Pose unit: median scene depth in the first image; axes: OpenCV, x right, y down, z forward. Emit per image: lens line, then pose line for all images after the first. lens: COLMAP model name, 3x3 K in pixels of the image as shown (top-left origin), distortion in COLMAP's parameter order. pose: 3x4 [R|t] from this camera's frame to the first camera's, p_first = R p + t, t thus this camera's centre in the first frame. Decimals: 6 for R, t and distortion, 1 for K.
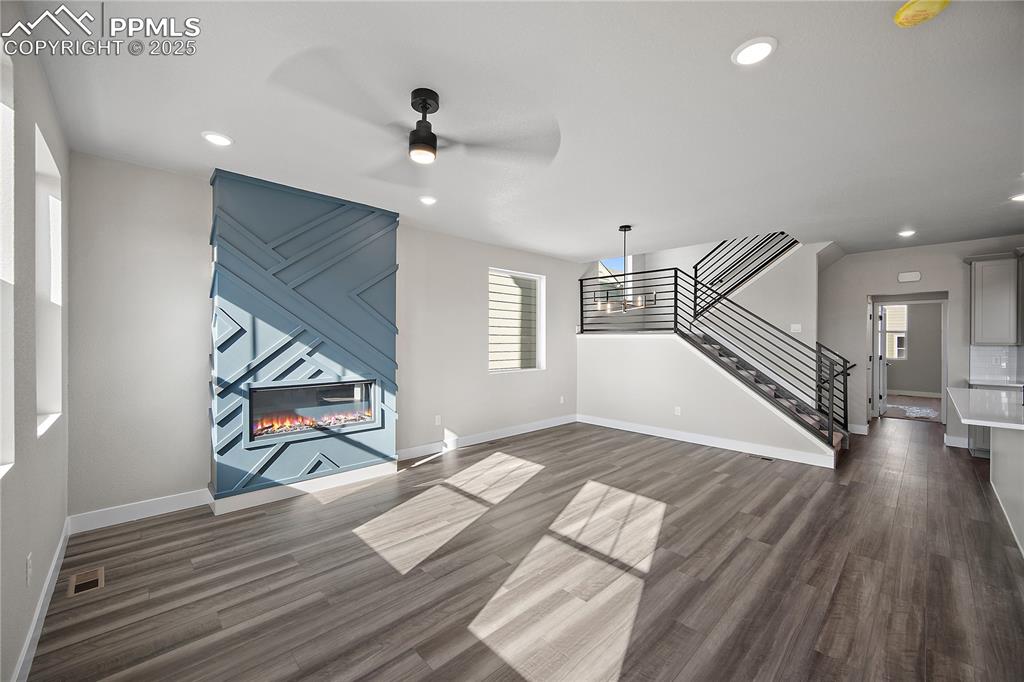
lens RADIAL K [[402.9, 0, 506.1], [0, 402.9, 338.1], [0, 0, 1]] dist [-0.002455, 0.000377]
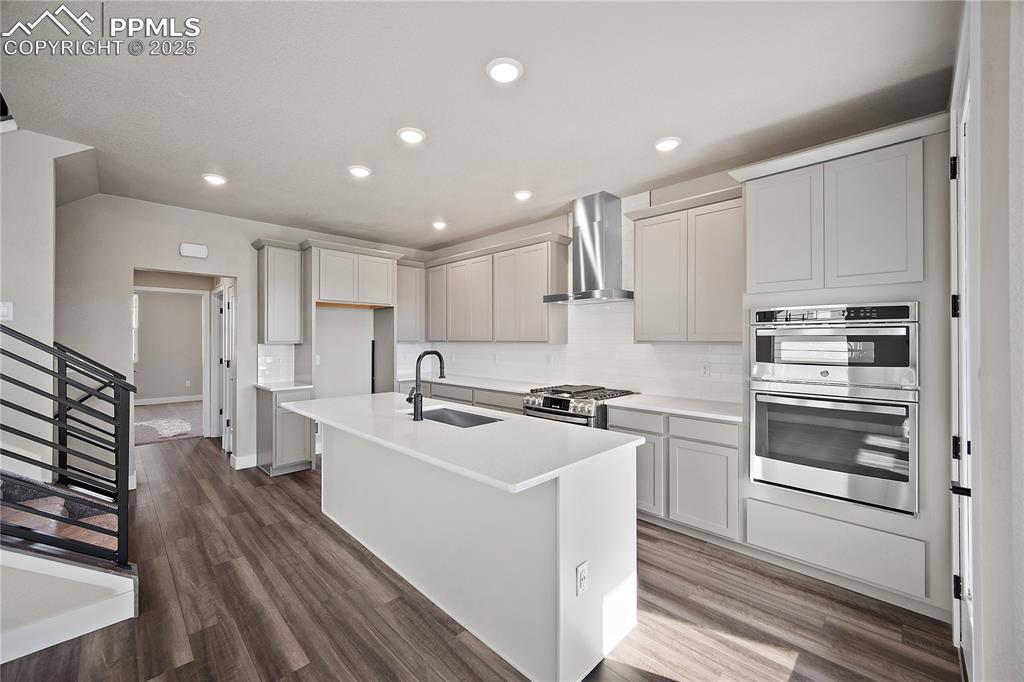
lens RADIAL K [[402.9, 0, 511.2], [0, 402.9, 340.0], [0, 0, 1]] dist [-0.002455, 0.000377]
pose [[-0.027005, -0.004544, 0.999625, 0.426534], [-0.001934, 0.999988, 0.004494, 0.004757], [-0.999633, -0.001812, -0.027014, 0.719802]]
